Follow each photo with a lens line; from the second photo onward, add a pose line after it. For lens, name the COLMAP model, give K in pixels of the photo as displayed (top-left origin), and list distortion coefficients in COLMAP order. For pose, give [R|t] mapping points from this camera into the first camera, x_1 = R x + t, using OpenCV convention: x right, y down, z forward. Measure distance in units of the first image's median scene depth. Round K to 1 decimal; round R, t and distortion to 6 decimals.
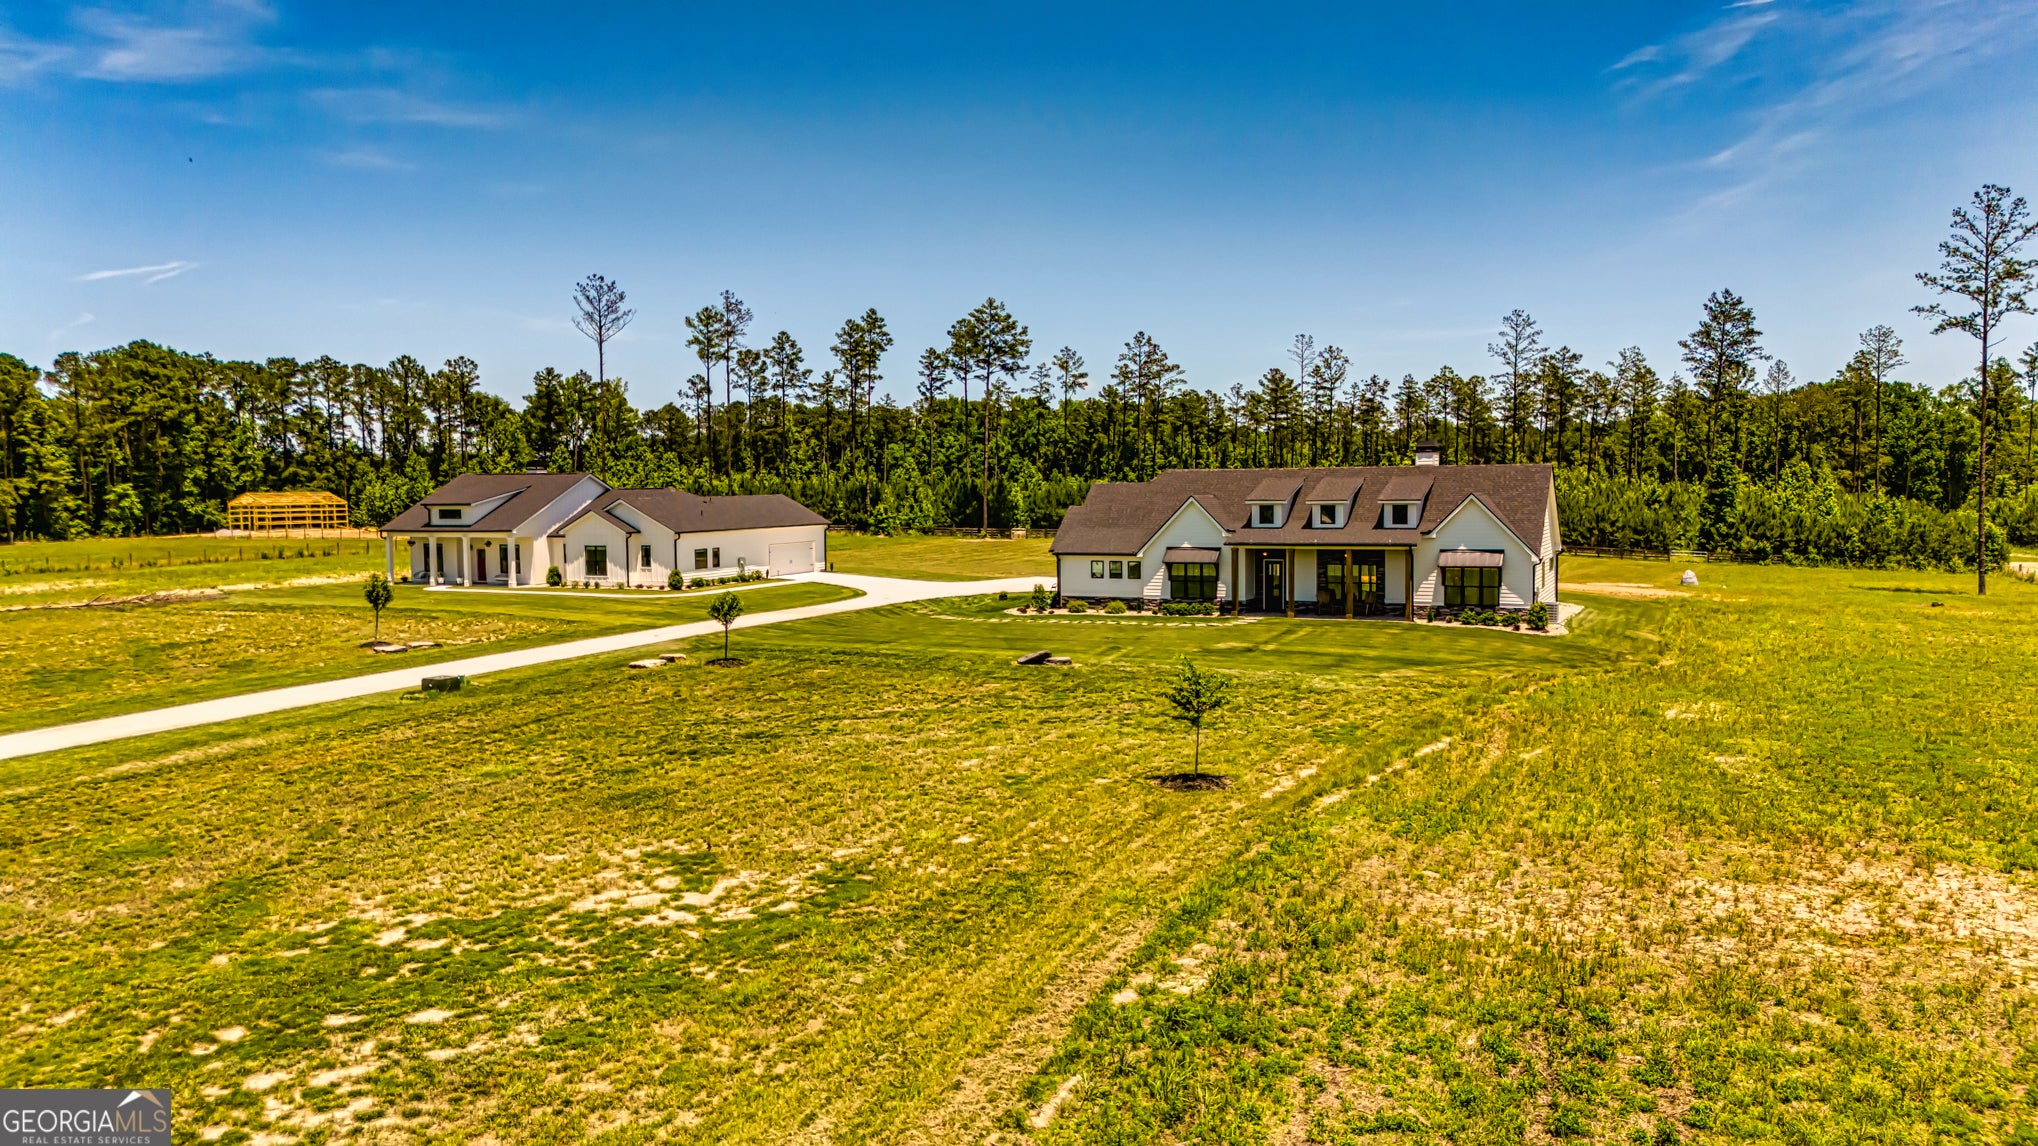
lens RADIAL K [[1547.1, 0, 1012.3], [0, 1547.1, 576.5], [0, 0, 1]] dist [0.080461, -0.045371]
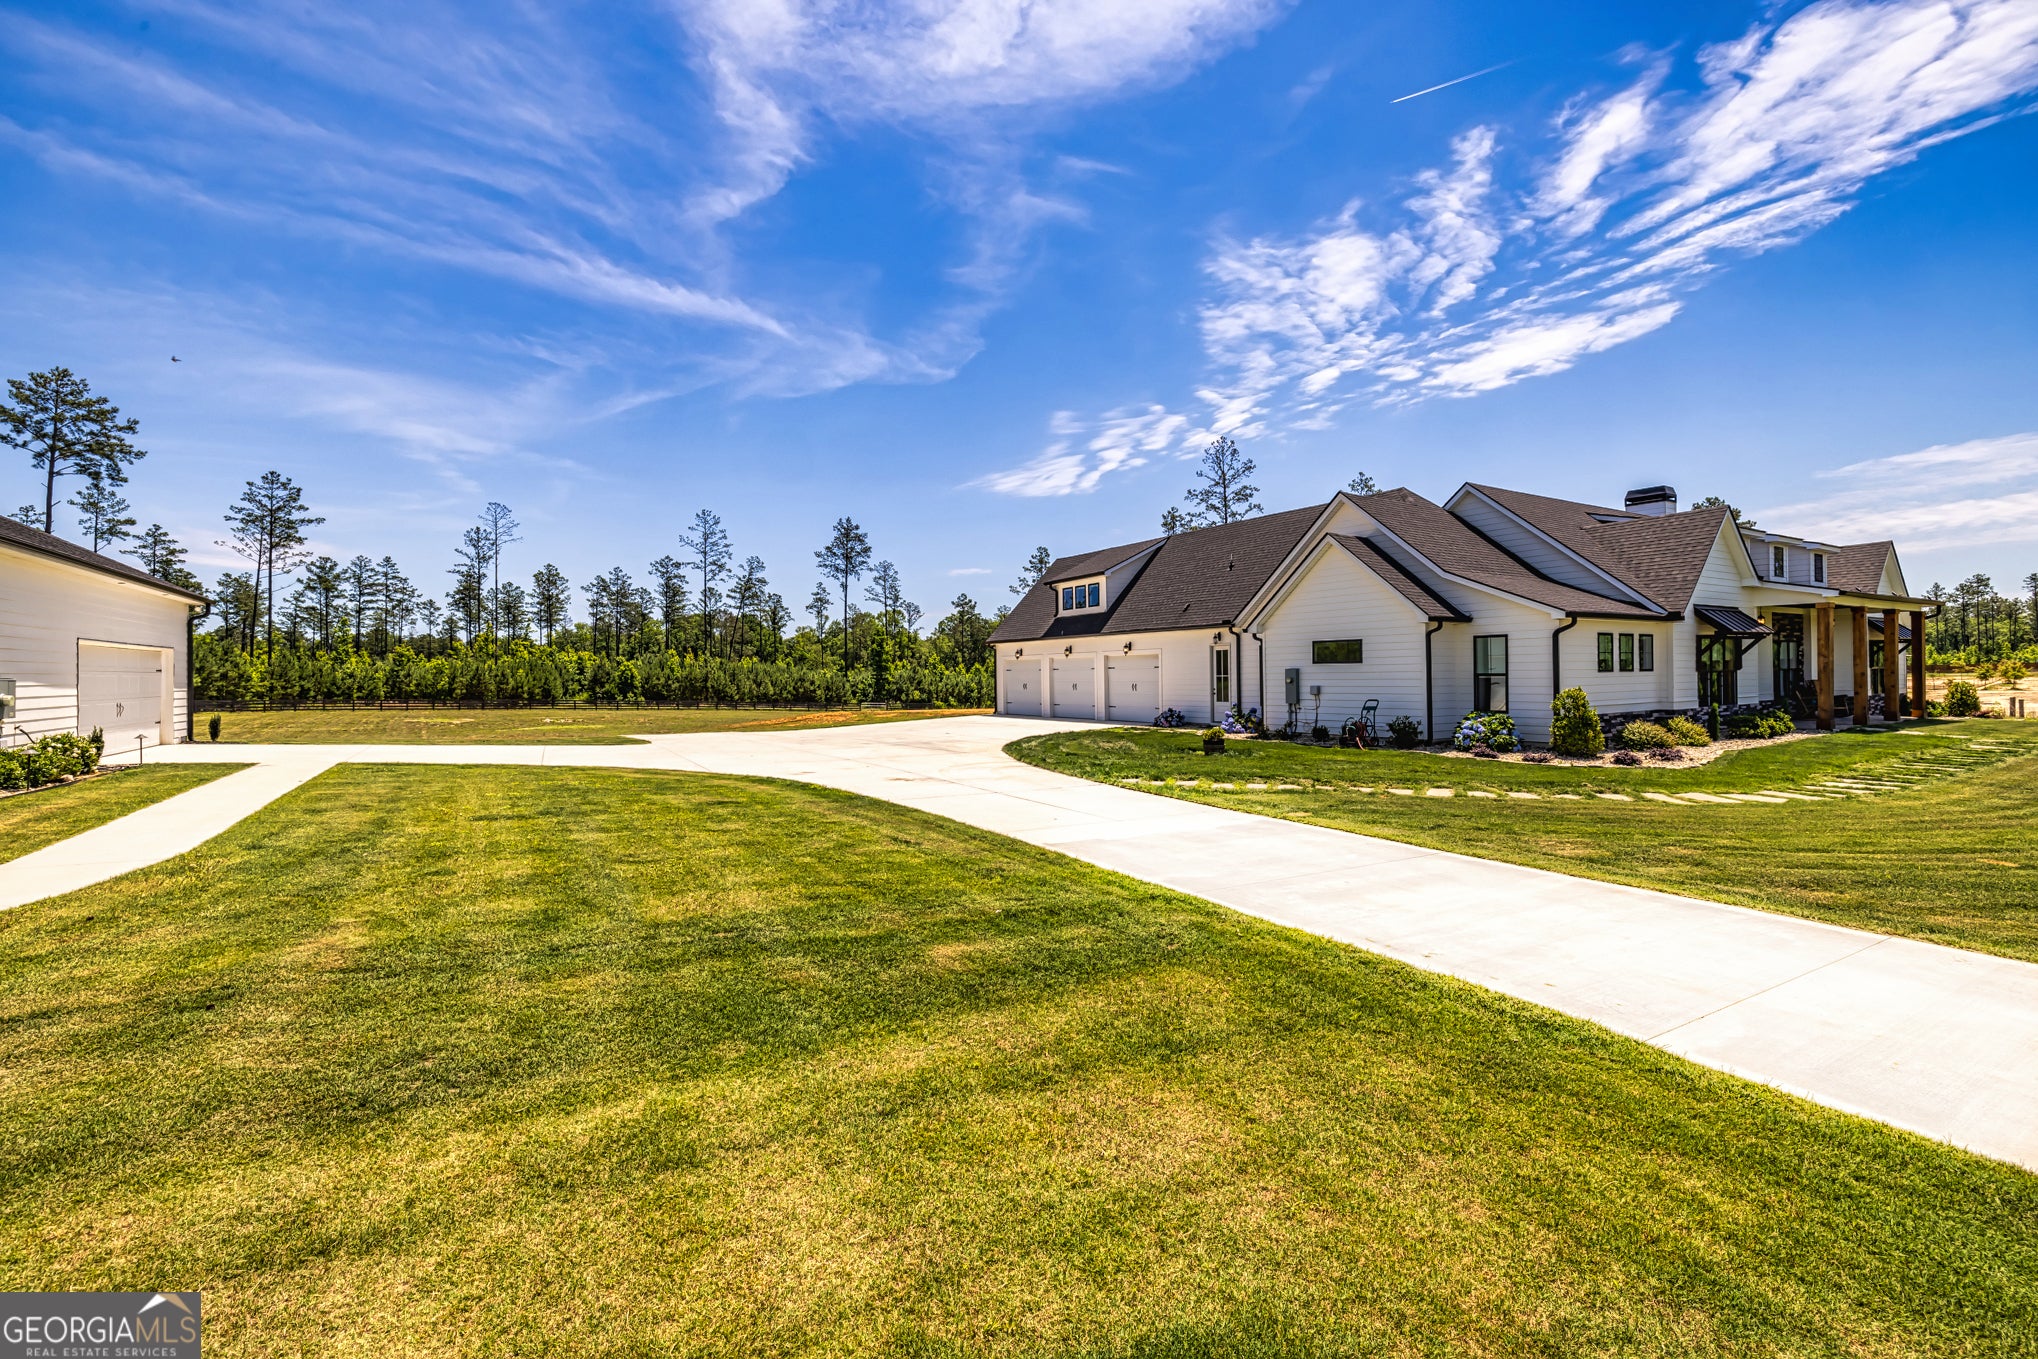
lens RADIAL K [[874.4, 0, 1014.4], [0, 874.4, 665.4], [0, 0, 1]] dist [0.004736, 0.000026]
pose [[0.543305, 0.013945, 0.839420, -0.118336], [0.061720, 0.996493, -0.056502, 0.001293], [-0.837264, 0.082507, 0.540539, 0.475273]]
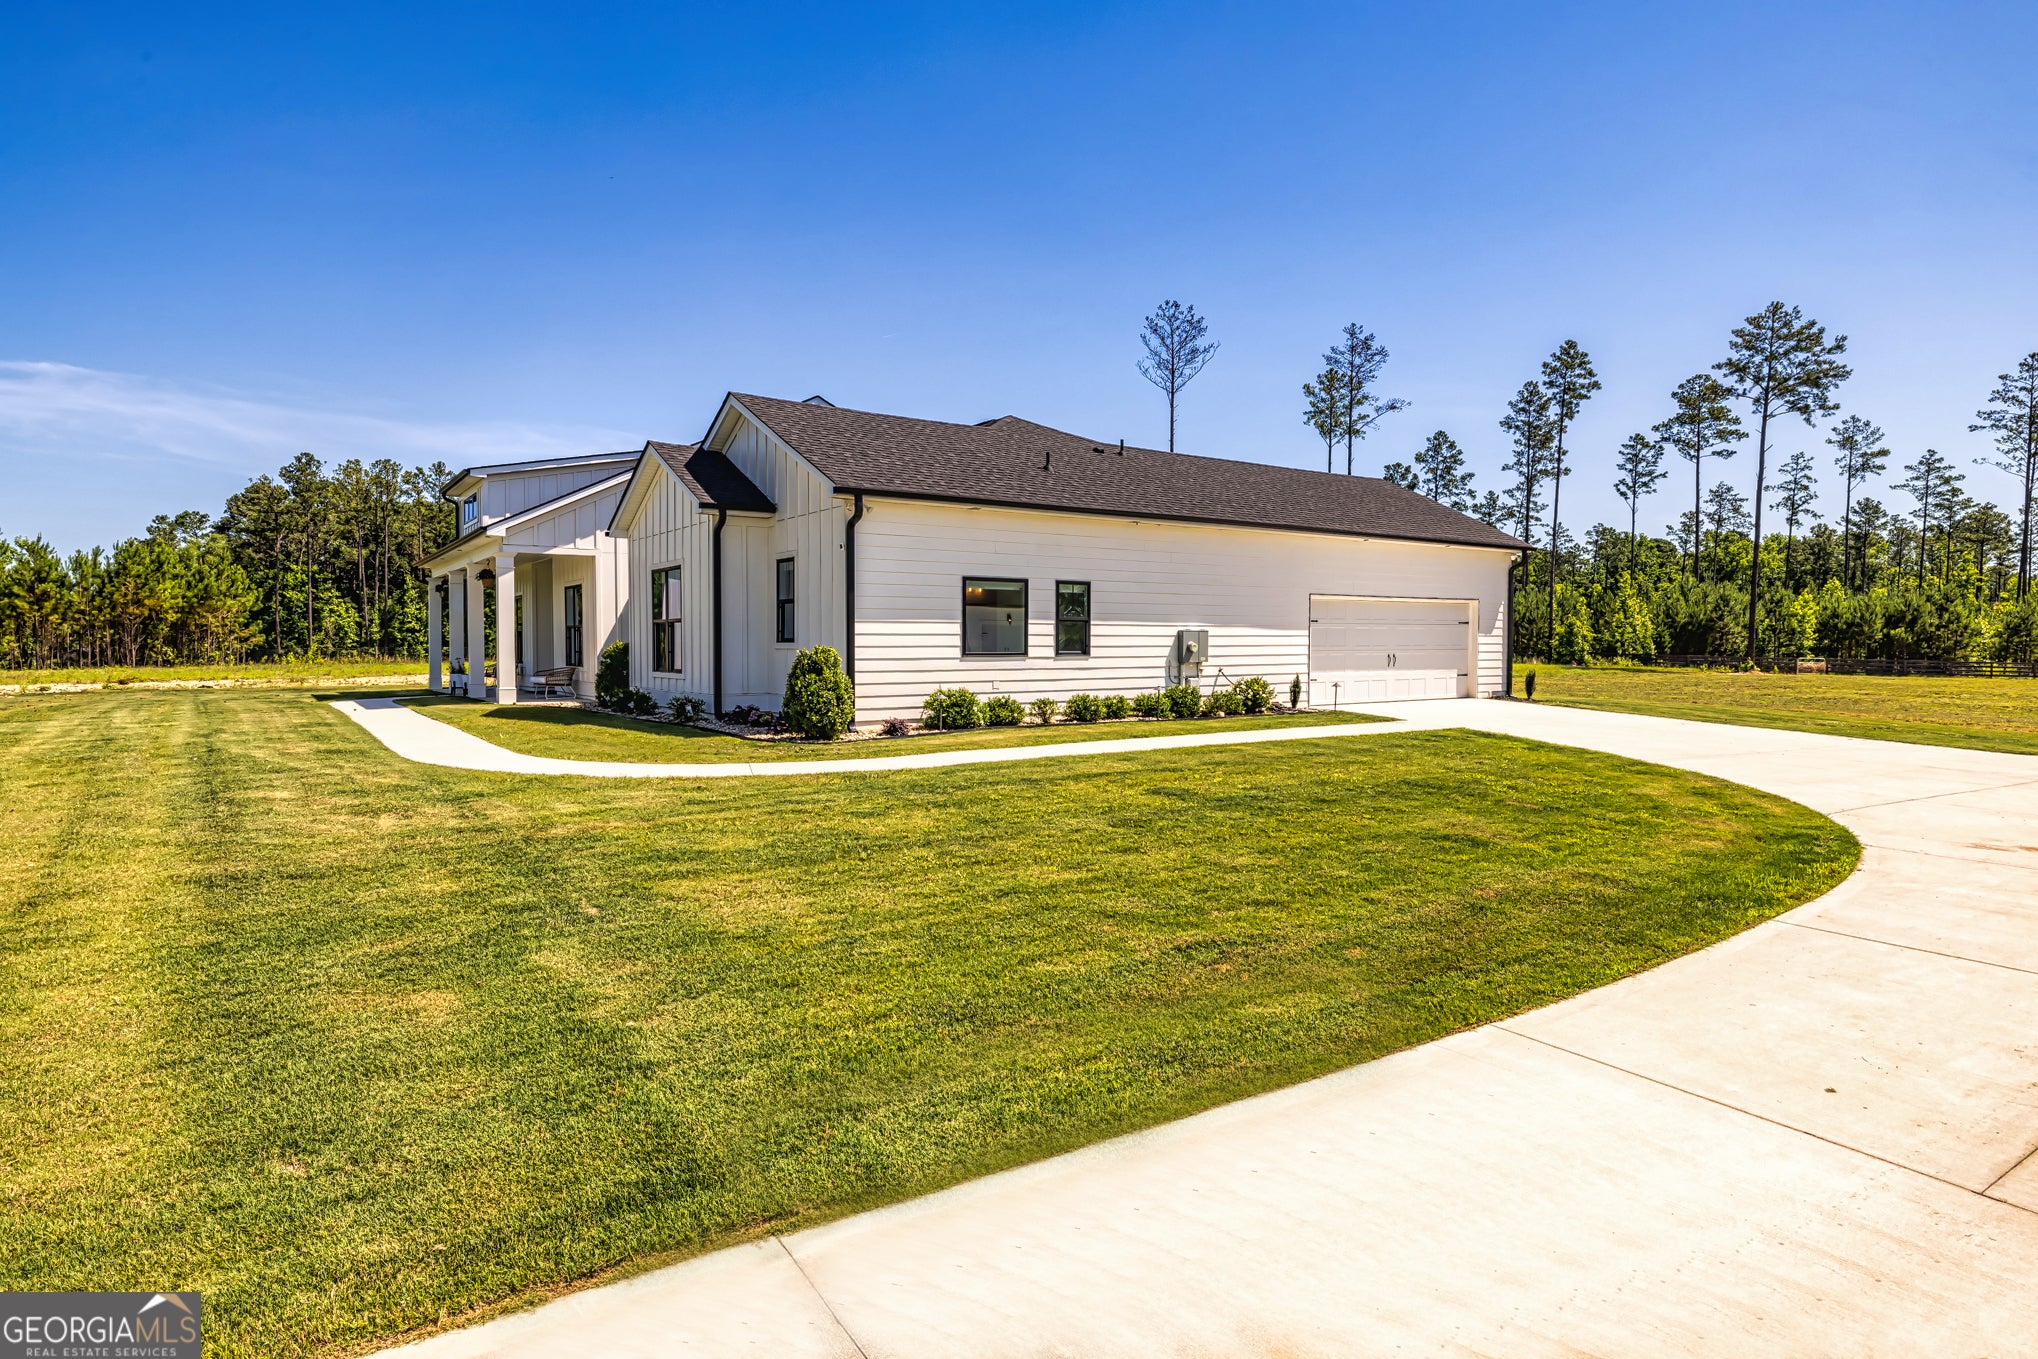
lens RADIAL K [[1105.4, 0, 1006.3], [0, 1105.4, 672.4], [0, 0, 1]] dist [0.000306, 0.001193]
pose [[0.866362, 0.022556, -0.498908, -0.062178], [-0.041290, 0.998794, -0.026545, 0.001237], [0.497707, 0.043598, 0.866249, 0.478016]]
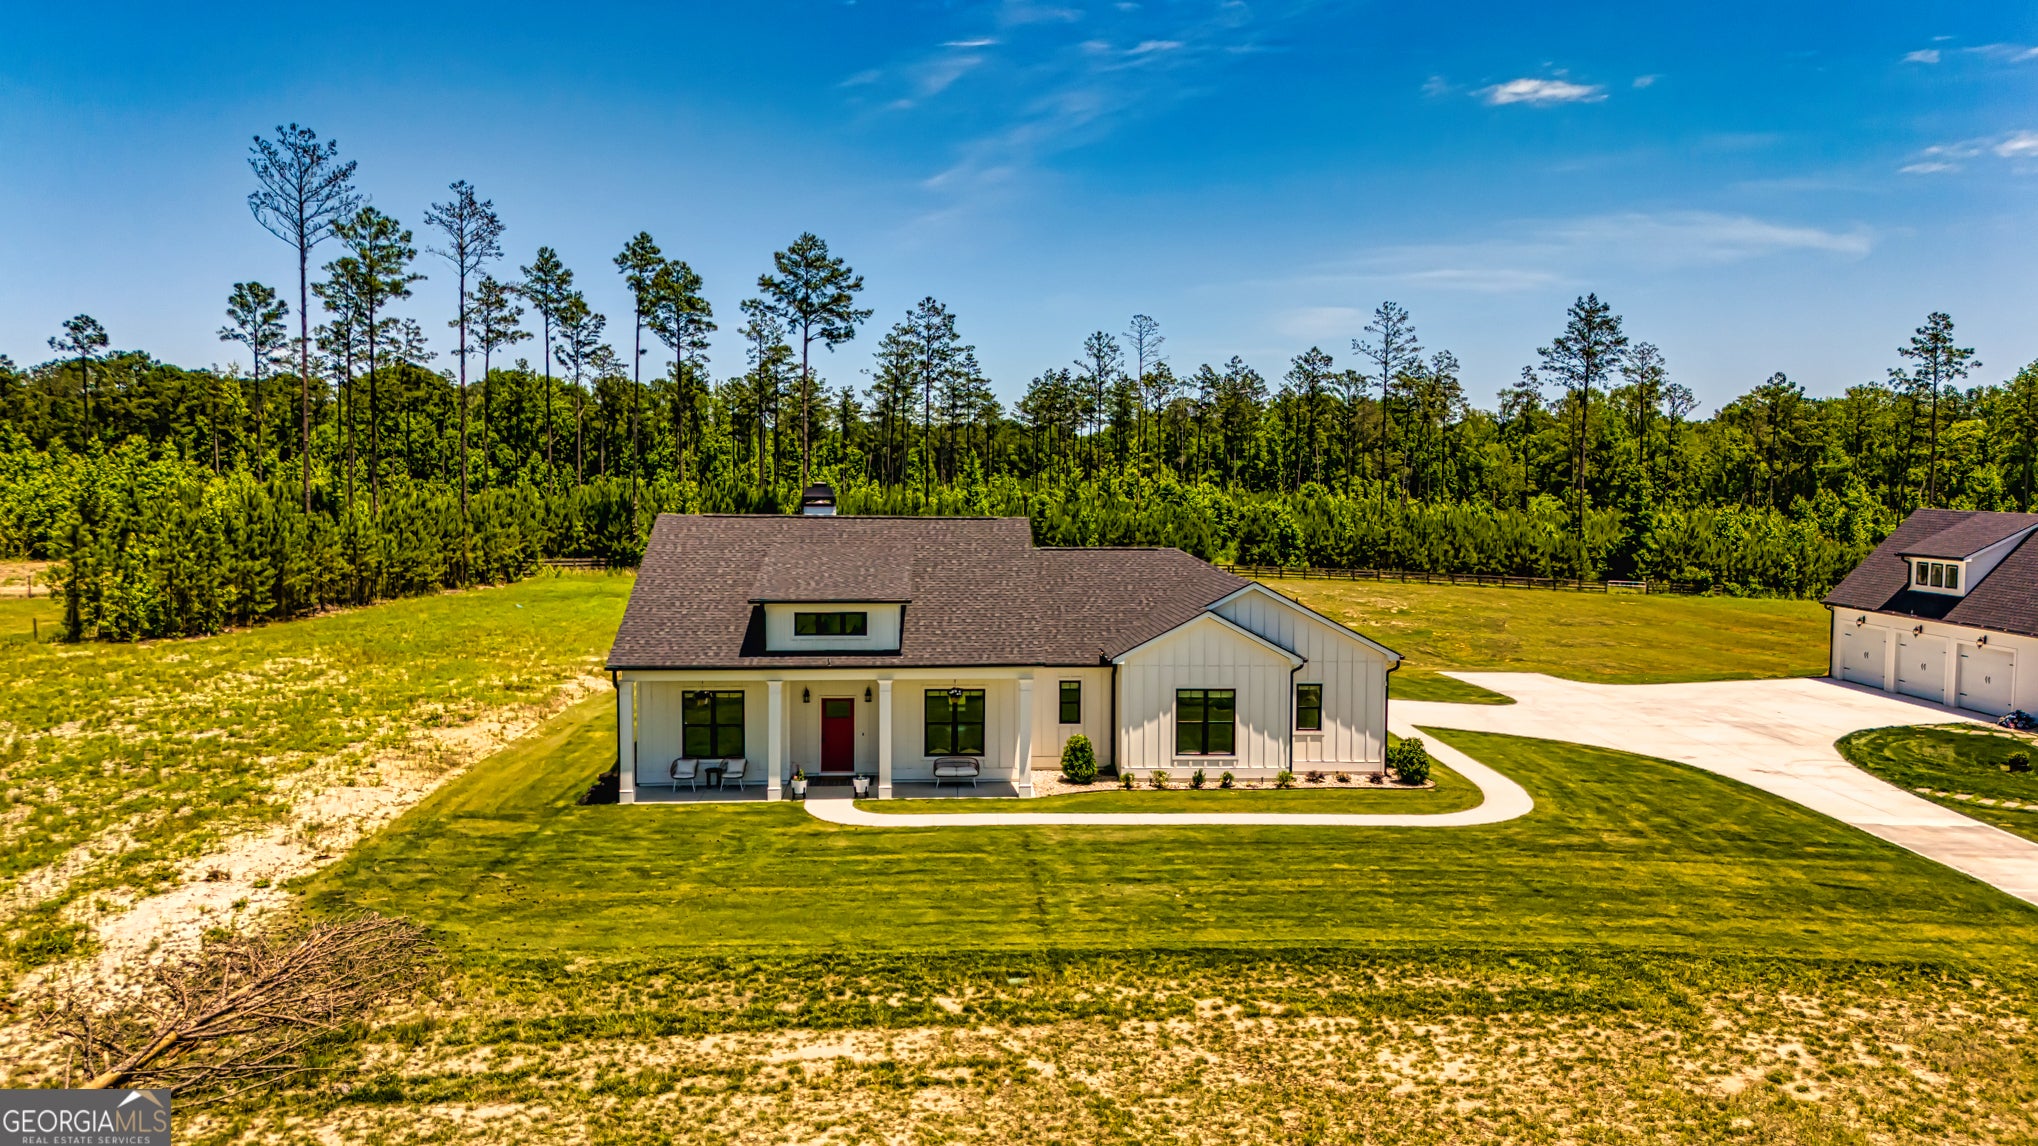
lens RADIAL K [[1547.1, 0, 1025.5], [0, 1547.1, 578.7], [0, 0, 1]] dist [0.080461, -0.045371]
pose [[0.876714, -0.019426, 0.480619, -0.291937], [0.015802, 0.999808, 0.011586, -0.031649], [-0.480752, -0.002563, 0.876853, 0.356720]]
